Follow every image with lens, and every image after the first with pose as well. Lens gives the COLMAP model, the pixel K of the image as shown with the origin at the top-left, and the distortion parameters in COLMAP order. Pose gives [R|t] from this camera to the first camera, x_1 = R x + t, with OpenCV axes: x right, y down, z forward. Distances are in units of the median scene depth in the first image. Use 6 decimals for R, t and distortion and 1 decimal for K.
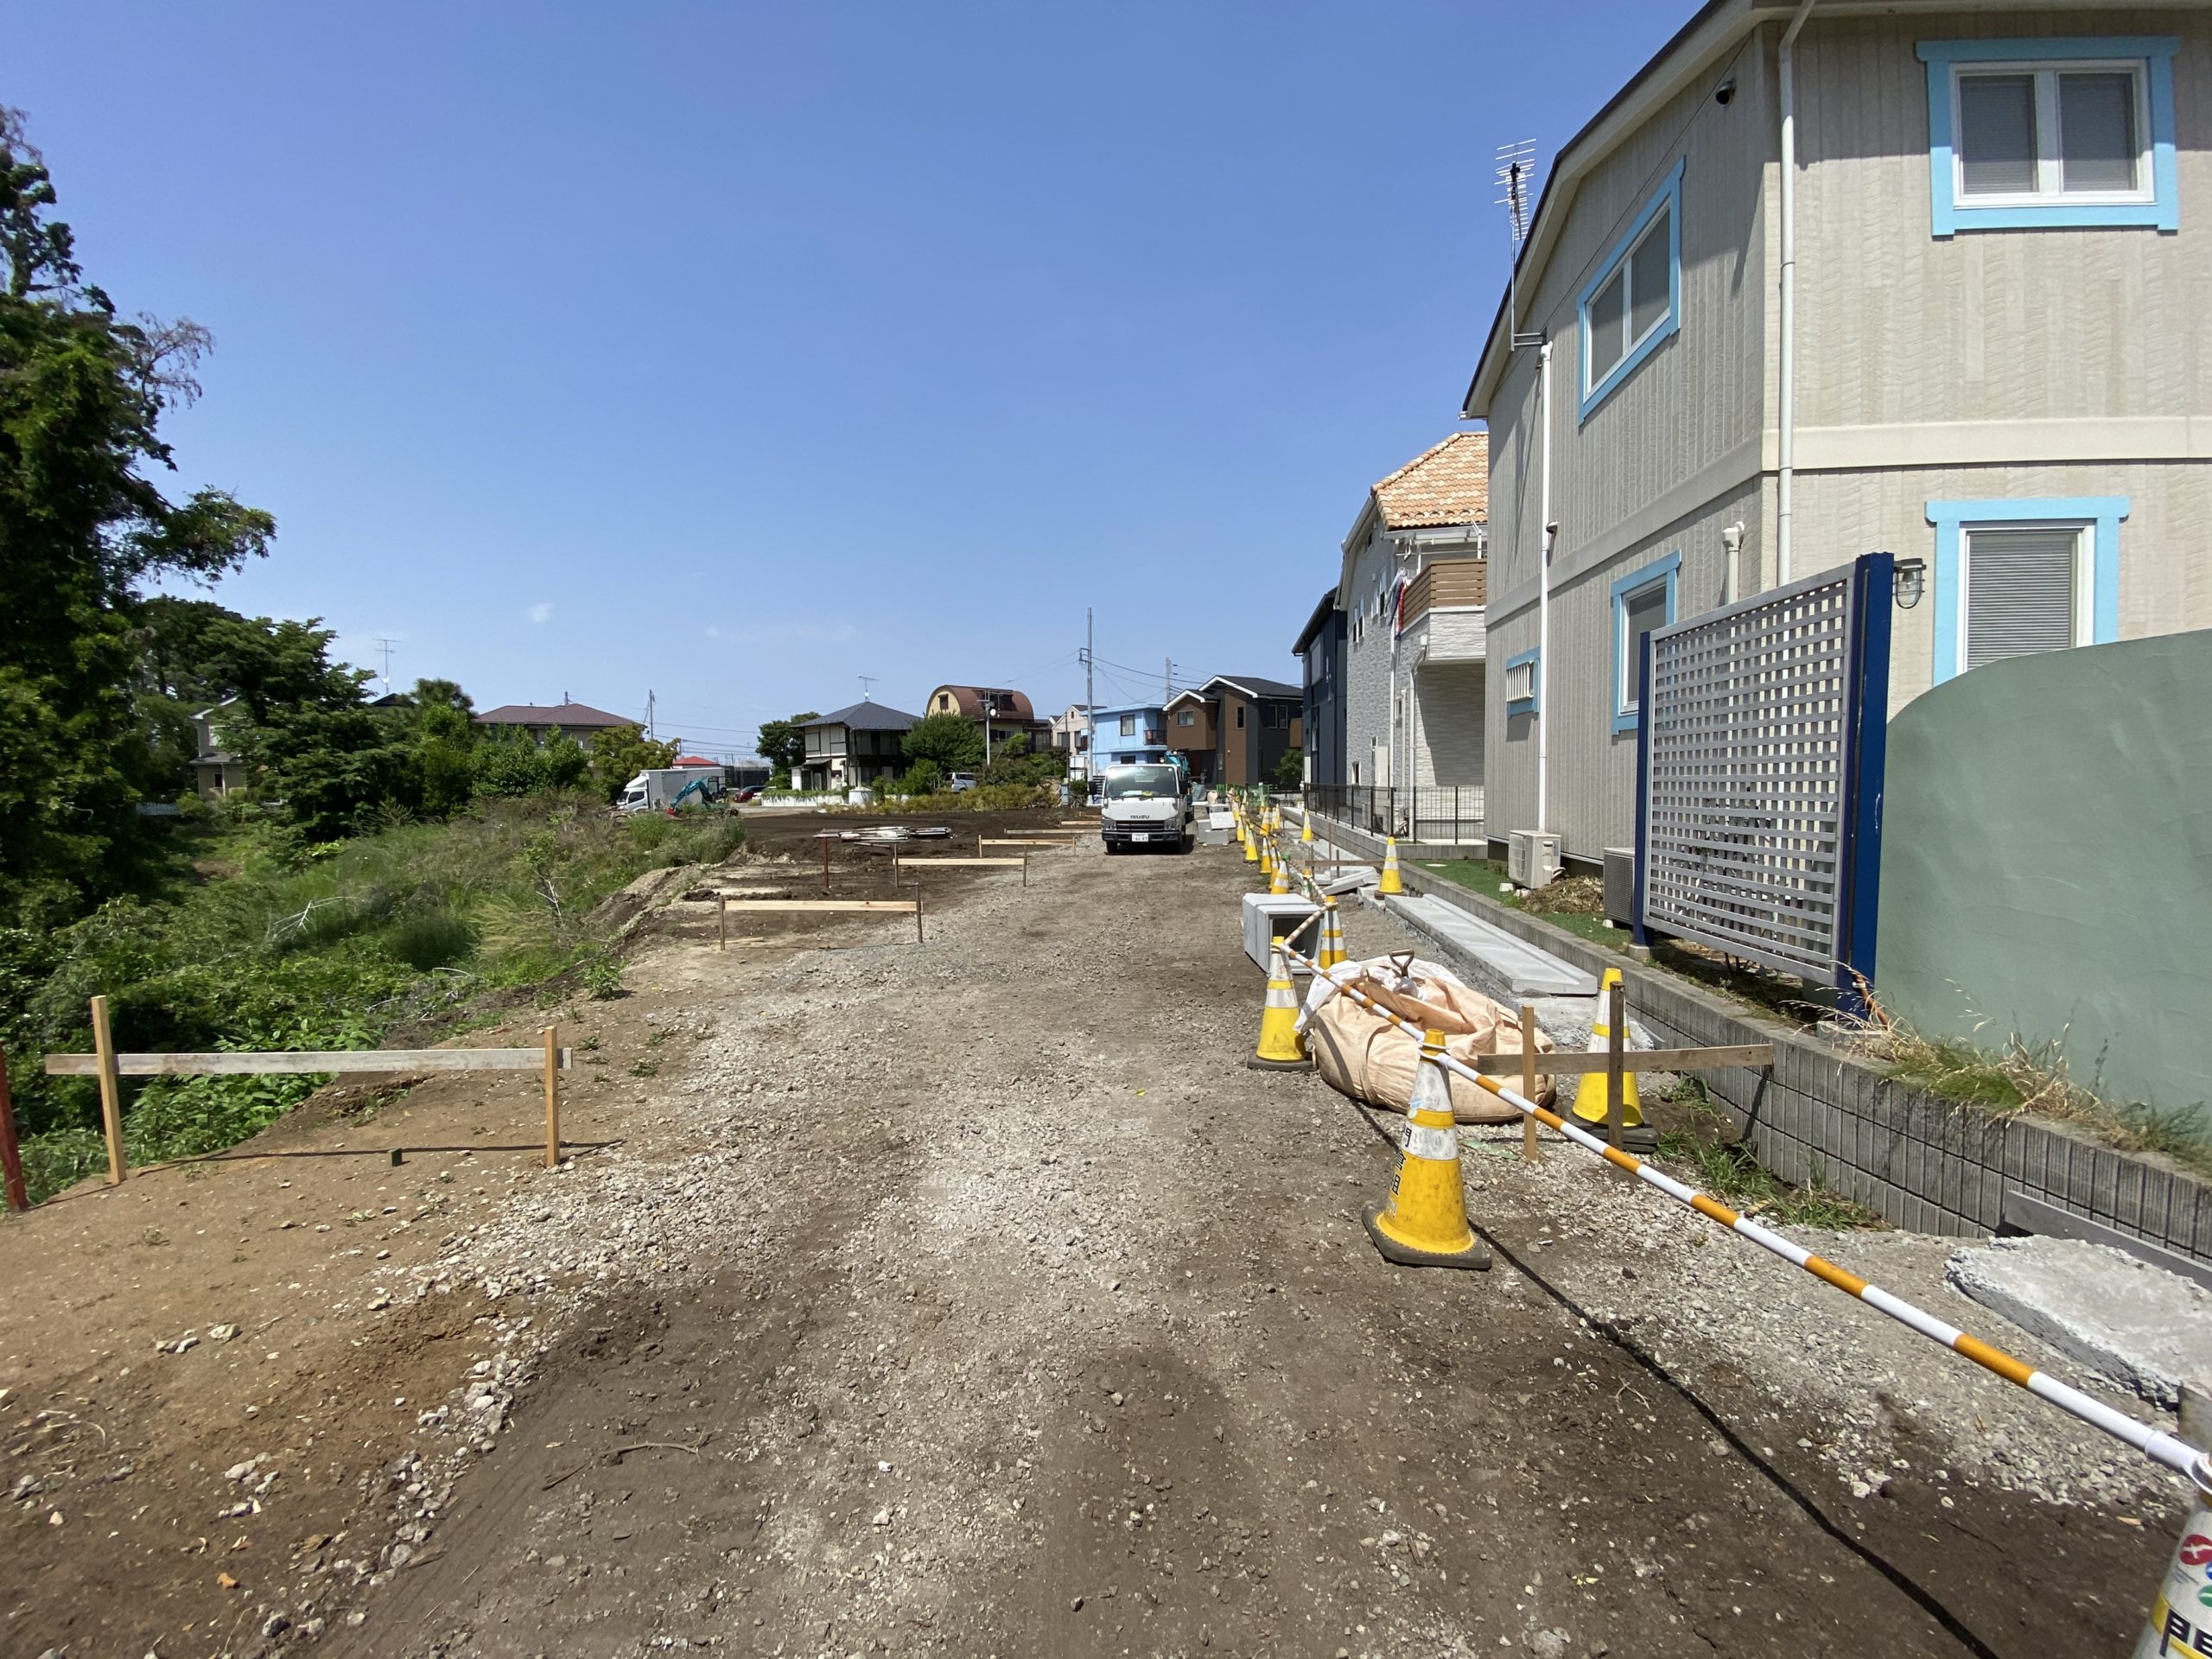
lens RADIAL K [[880.6, 0, 1095.8], [0, 880.6, 815.0], [0, 0, 1]] dist [-0.000130, -0.015610]
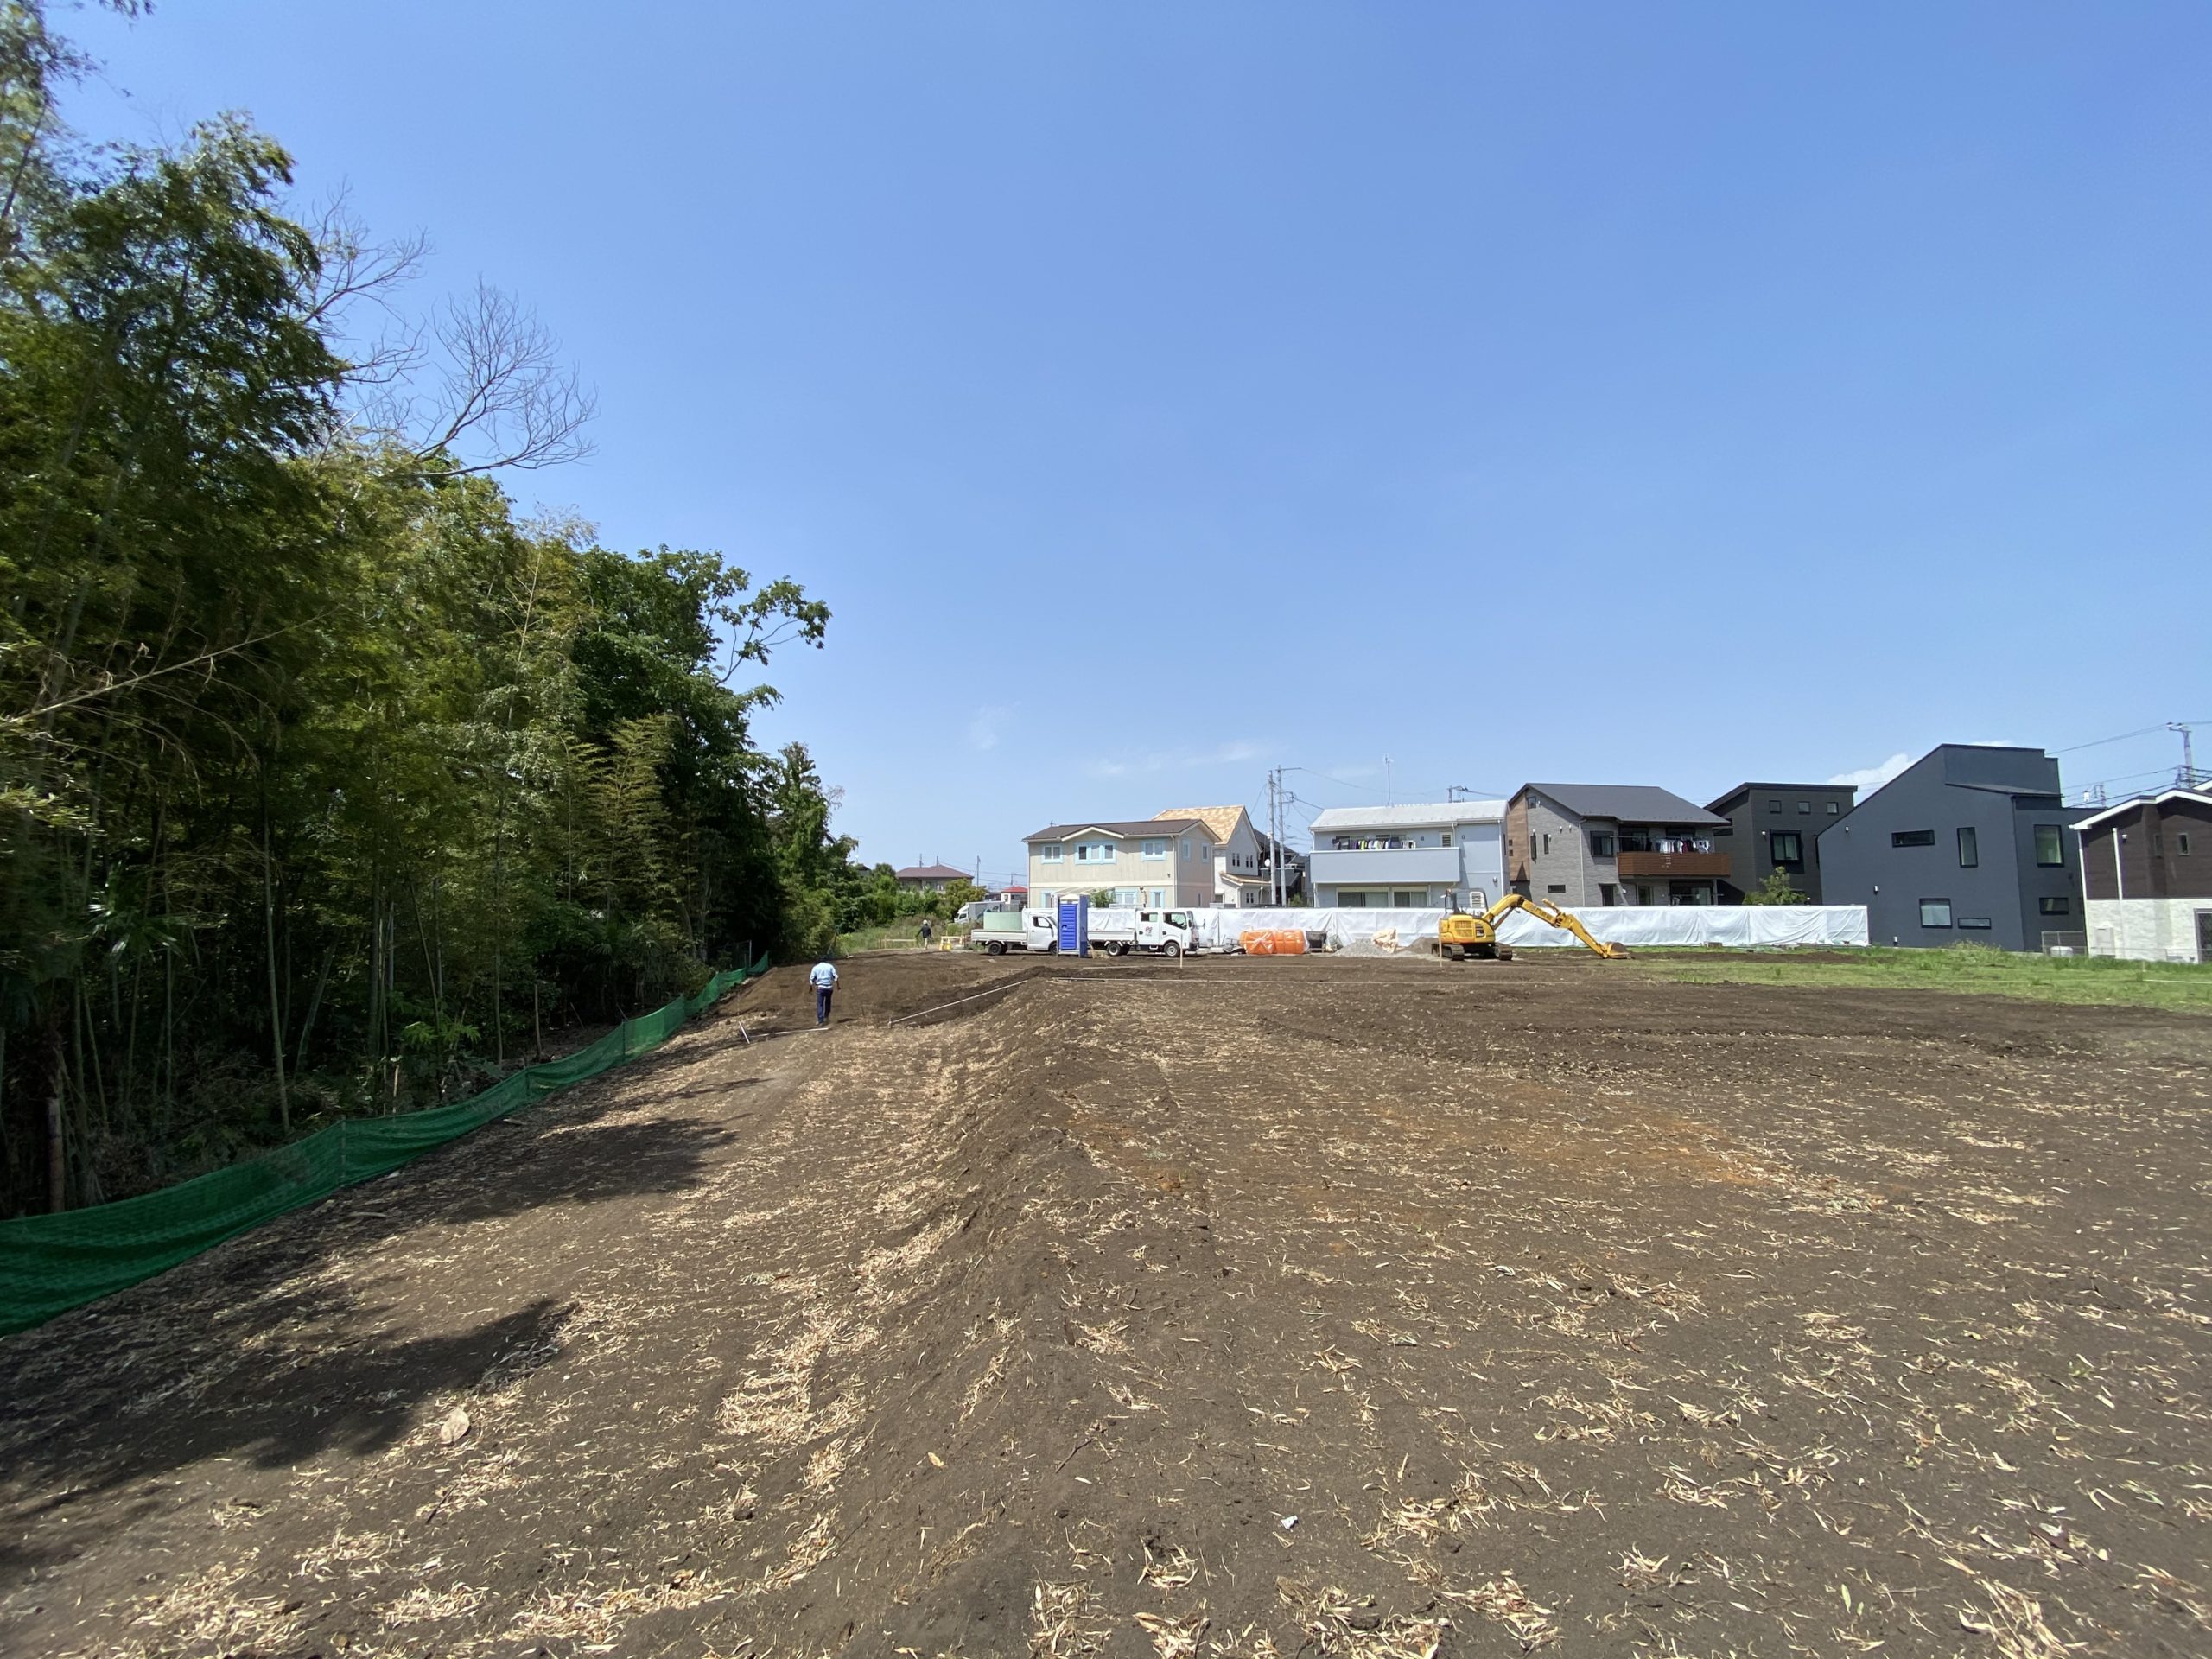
lens RADIAL K [[880.6, 0, 1095.8], [0, 880.6, 815.0], [0, 0, 1]] dist [-0.000130, -0.015610]
pose [[0.930763, -0.026024, -0.364695, 0.640769], [-0.024109, 0.990924, -0.132243, 0.009452], [0.364826, 0.131879, 0.921688, -0.990224]]
